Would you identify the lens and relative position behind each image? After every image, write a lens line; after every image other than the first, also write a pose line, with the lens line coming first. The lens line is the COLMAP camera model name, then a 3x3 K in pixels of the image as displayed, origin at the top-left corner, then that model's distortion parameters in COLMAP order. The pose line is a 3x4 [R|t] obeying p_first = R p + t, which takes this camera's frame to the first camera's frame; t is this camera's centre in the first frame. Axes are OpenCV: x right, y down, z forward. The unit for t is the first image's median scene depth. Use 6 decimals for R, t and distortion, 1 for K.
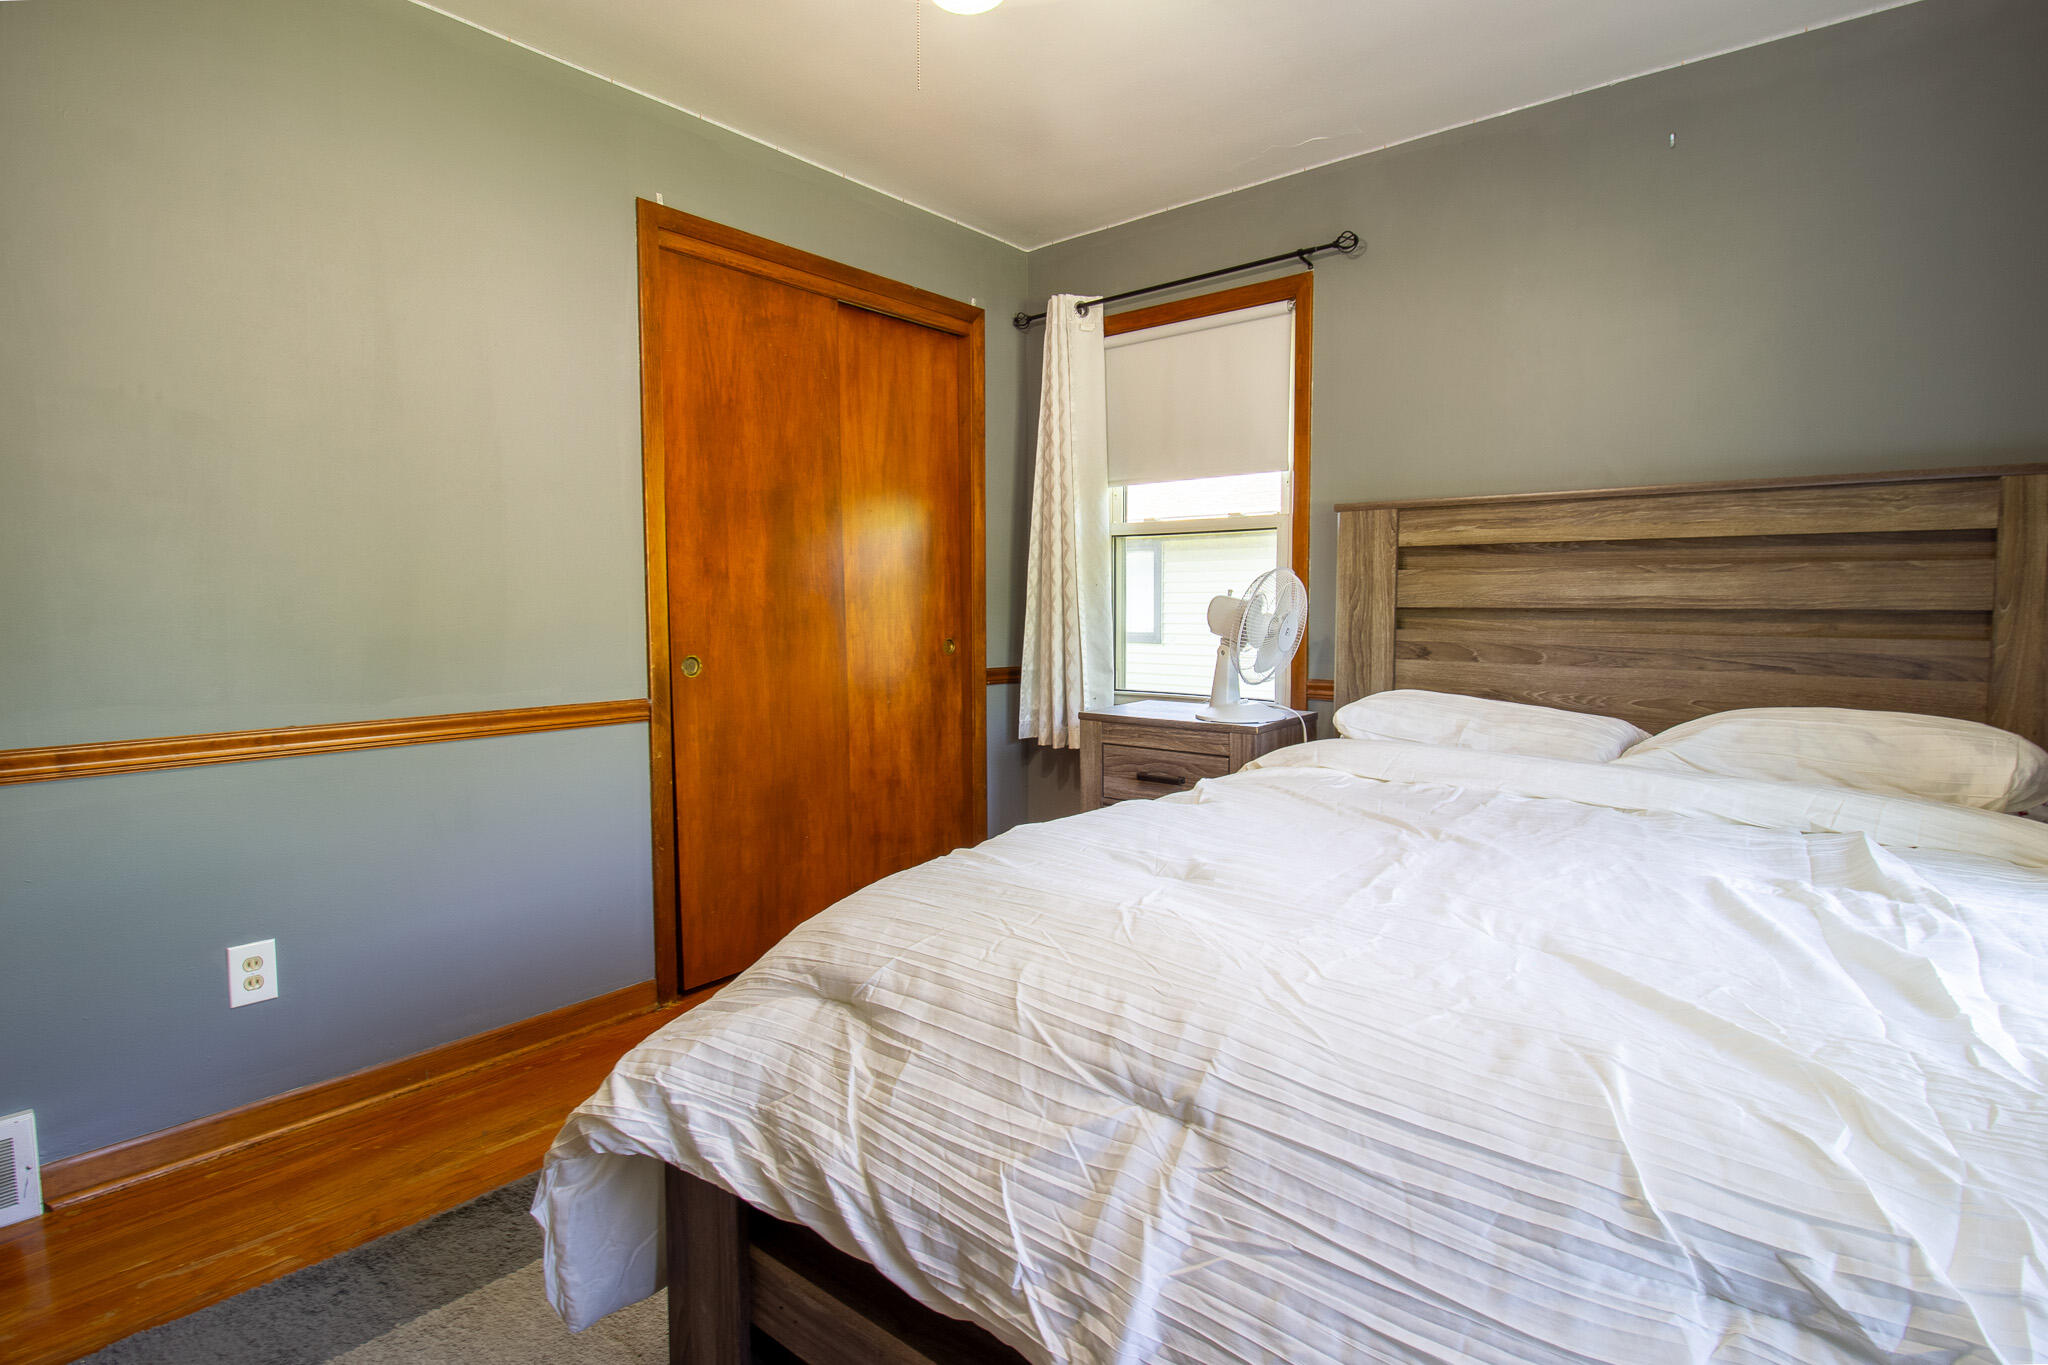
lens RADIAL K [[971.2, 0, 1036.0], [0, 971.2, 674.3], [0, 0, 1]] dist [-0.001120, -0.012152]
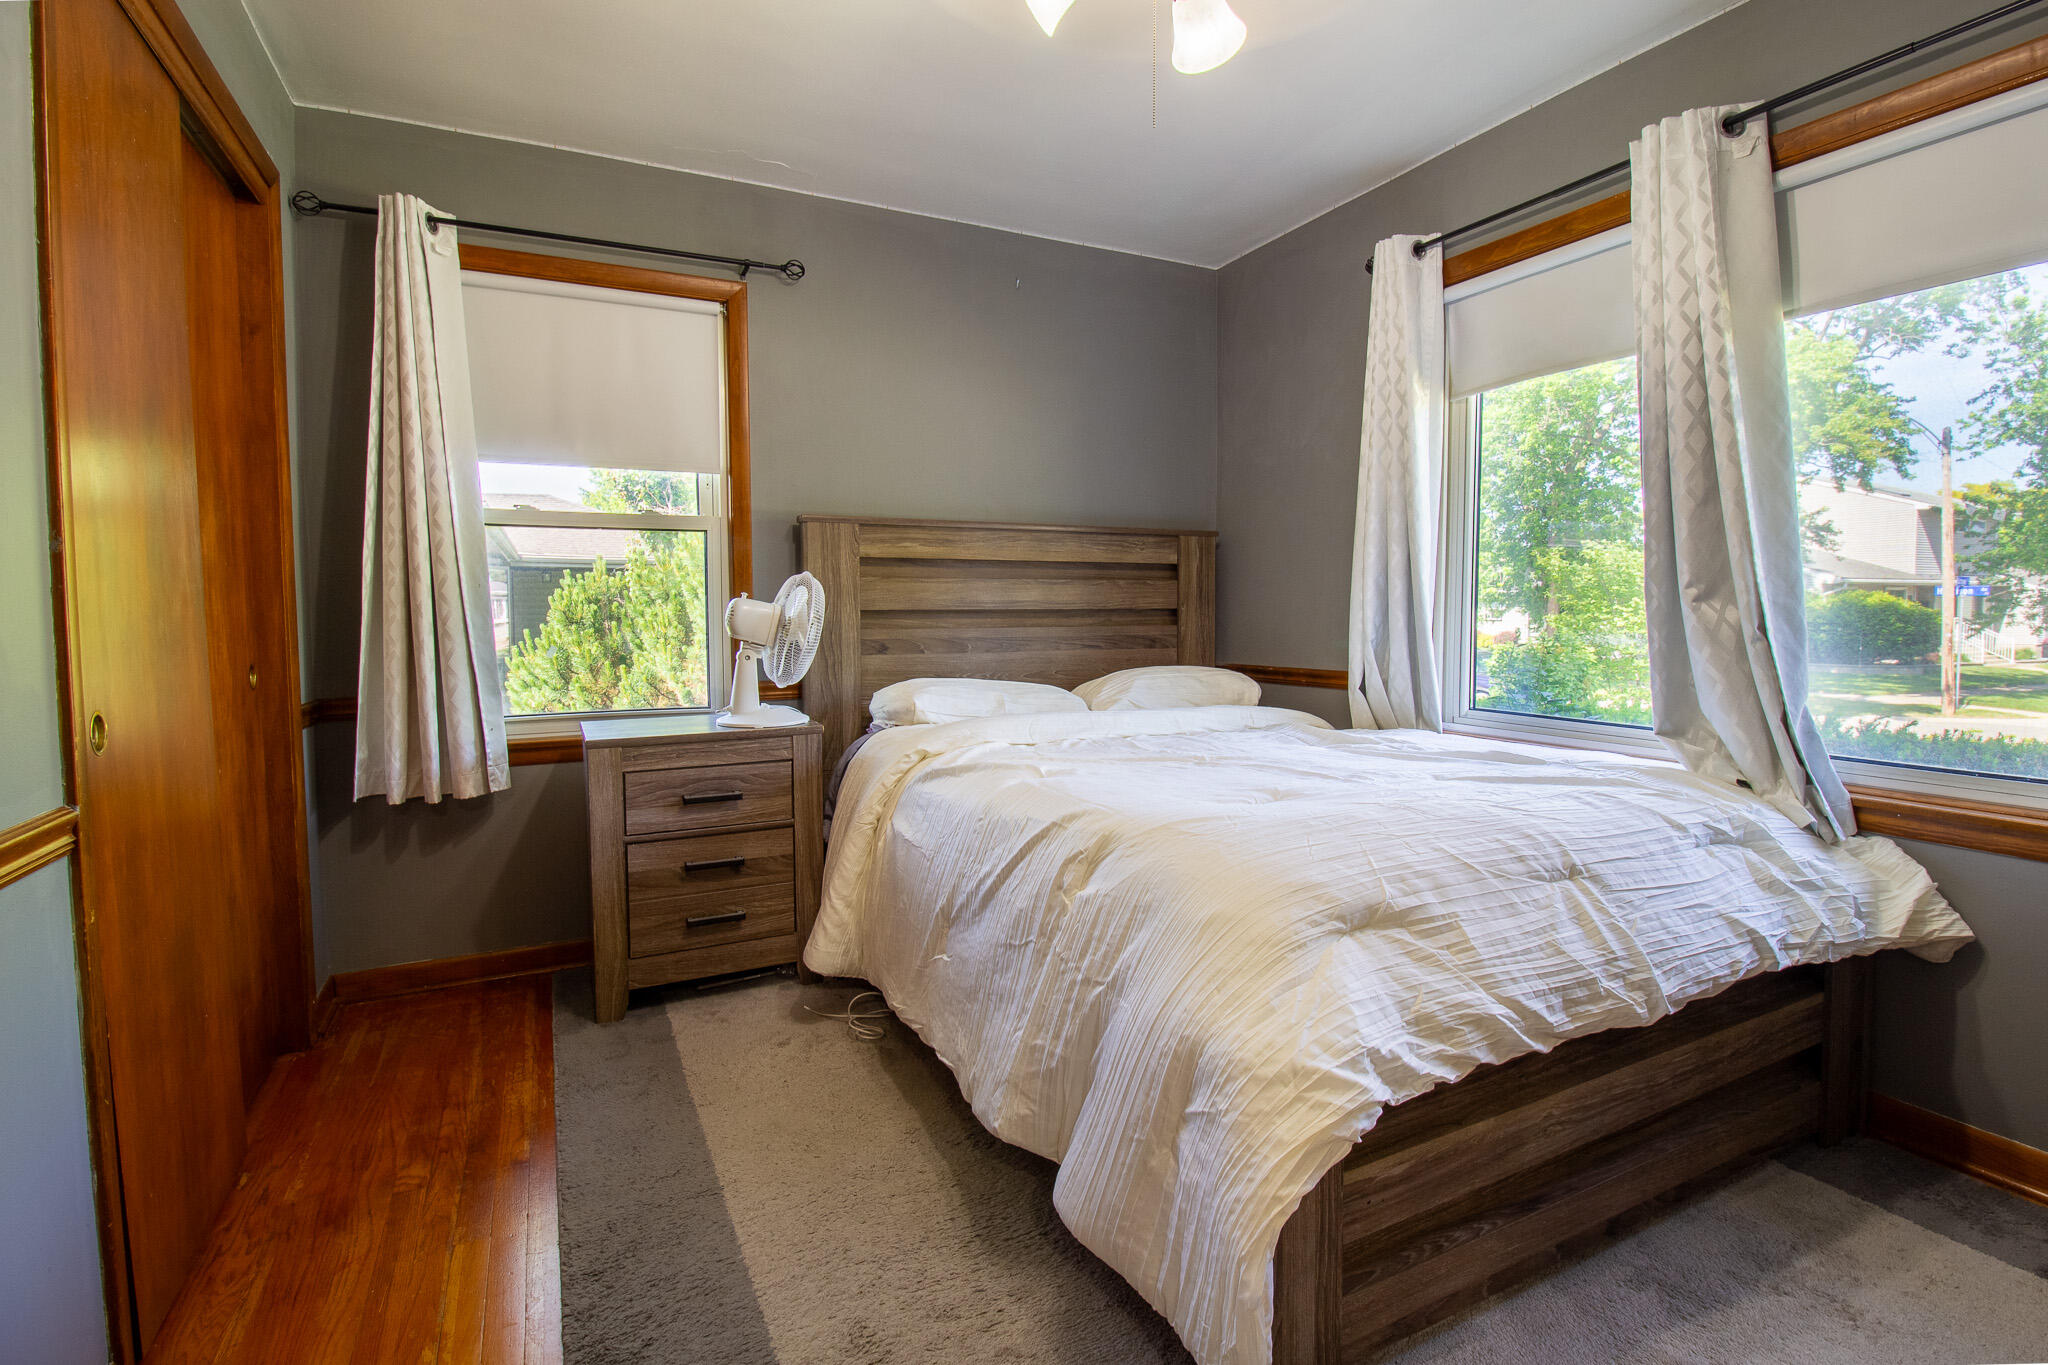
lens RADIAL K [[971.2, 0, 1035.6], [0, 971.2, 673.7], [0, 0, 1]] dist [-0.001120, -0.012152]
pose [[0.425095, -0.063298, 0.902933, -0.716586], [0.071291, 0.996794, 0.036315, -0.026420], [-0.902337, 0.048934, 0.428245, 0.410215]]
